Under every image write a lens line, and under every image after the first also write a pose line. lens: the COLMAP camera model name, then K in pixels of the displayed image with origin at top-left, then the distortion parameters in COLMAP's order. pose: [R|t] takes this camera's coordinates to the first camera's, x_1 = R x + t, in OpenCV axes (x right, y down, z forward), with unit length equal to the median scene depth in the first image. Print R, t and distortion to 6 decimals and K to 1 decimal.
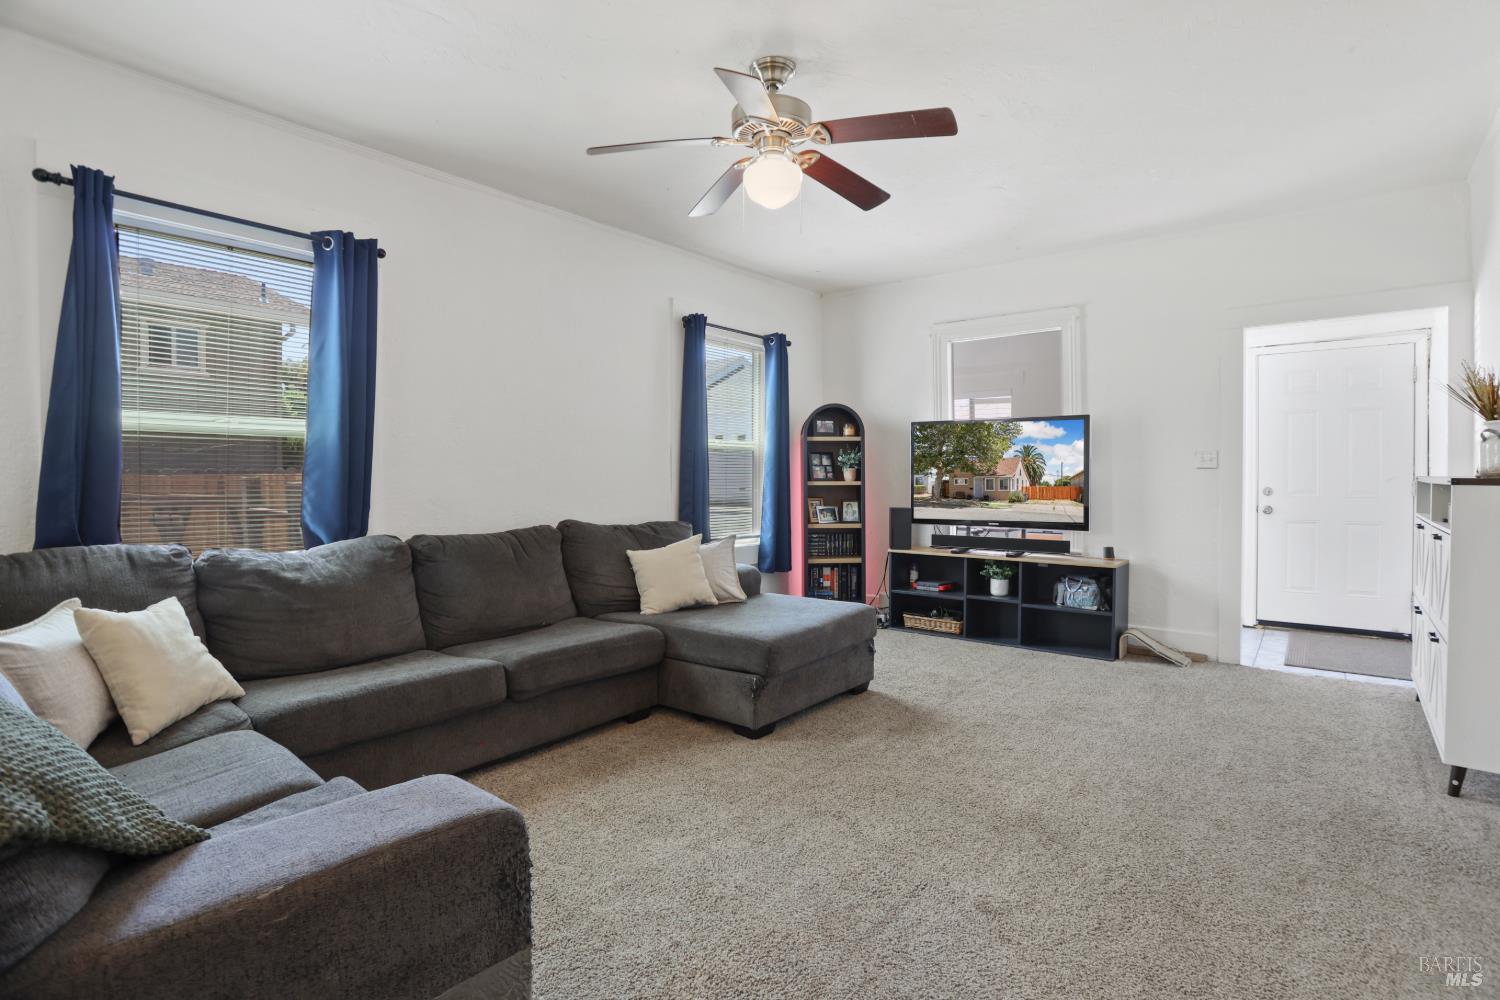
lens RADIAL K [[733.3, 0, 776.0], [0, 733.3, 485.1], [0, 0, 1]] dist [-0.030029, 0.009041]
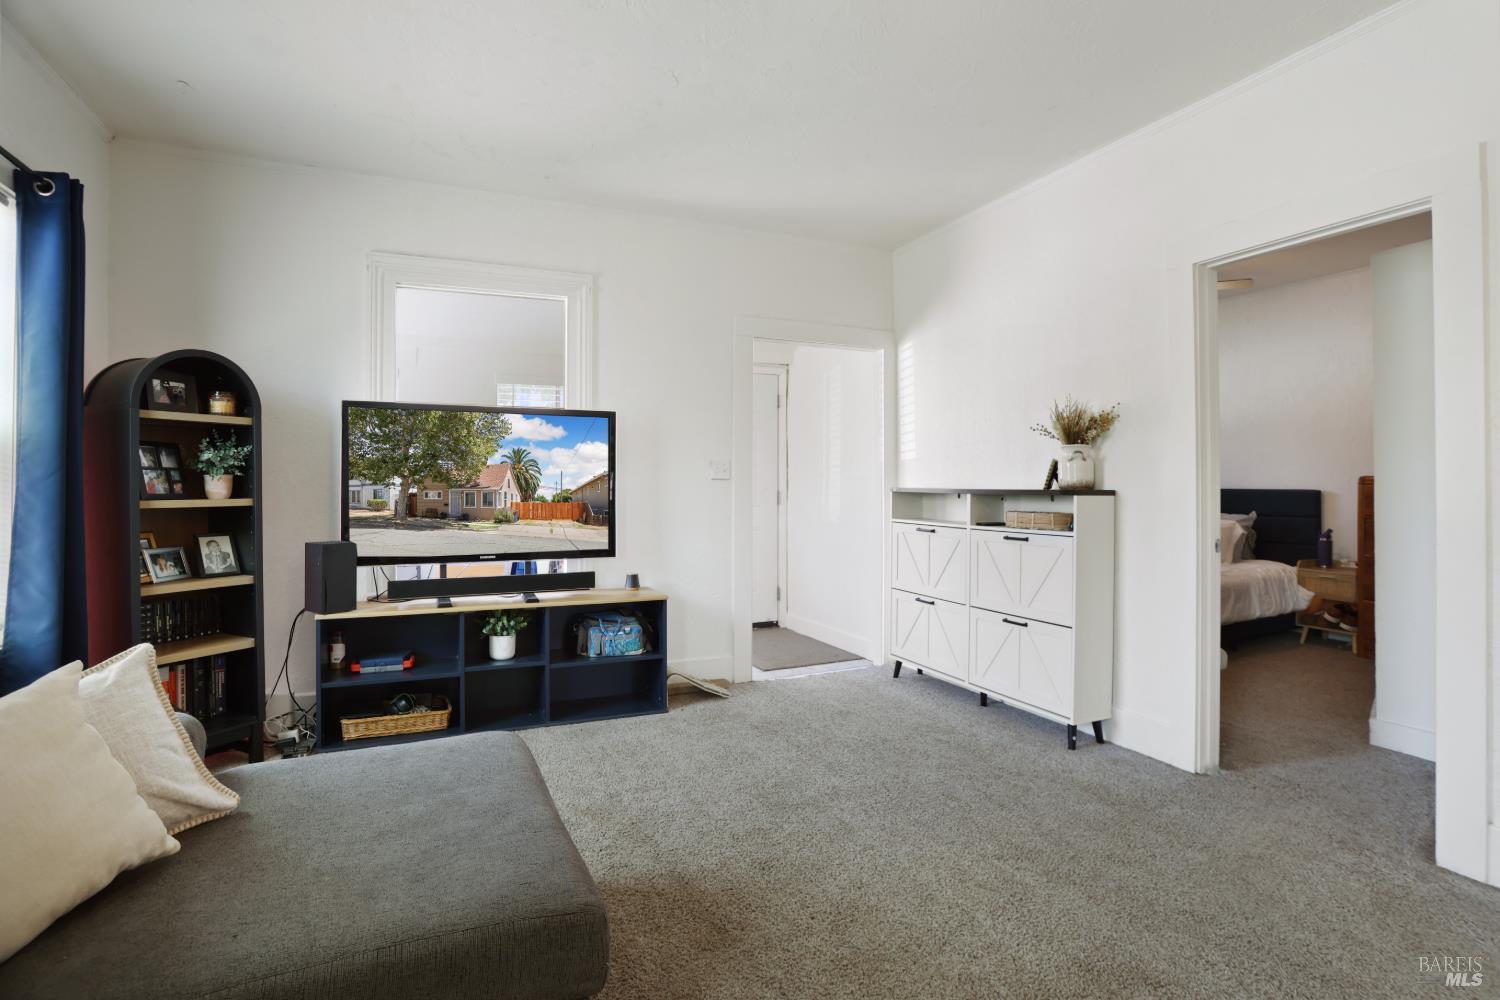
lens RADIAL K [[733.3, 0, 751.0], [0, 733.3, 479.8], [0, 0, 1]] dist [-0.030029, 0.009041]
pose [[0.480557, 0.011361, 0.876890, -0.191813], [0.013302, 0.999707, -0.020242, -0.003631], [-0.876862, 0.021392, 0.480265, 0.435040]]
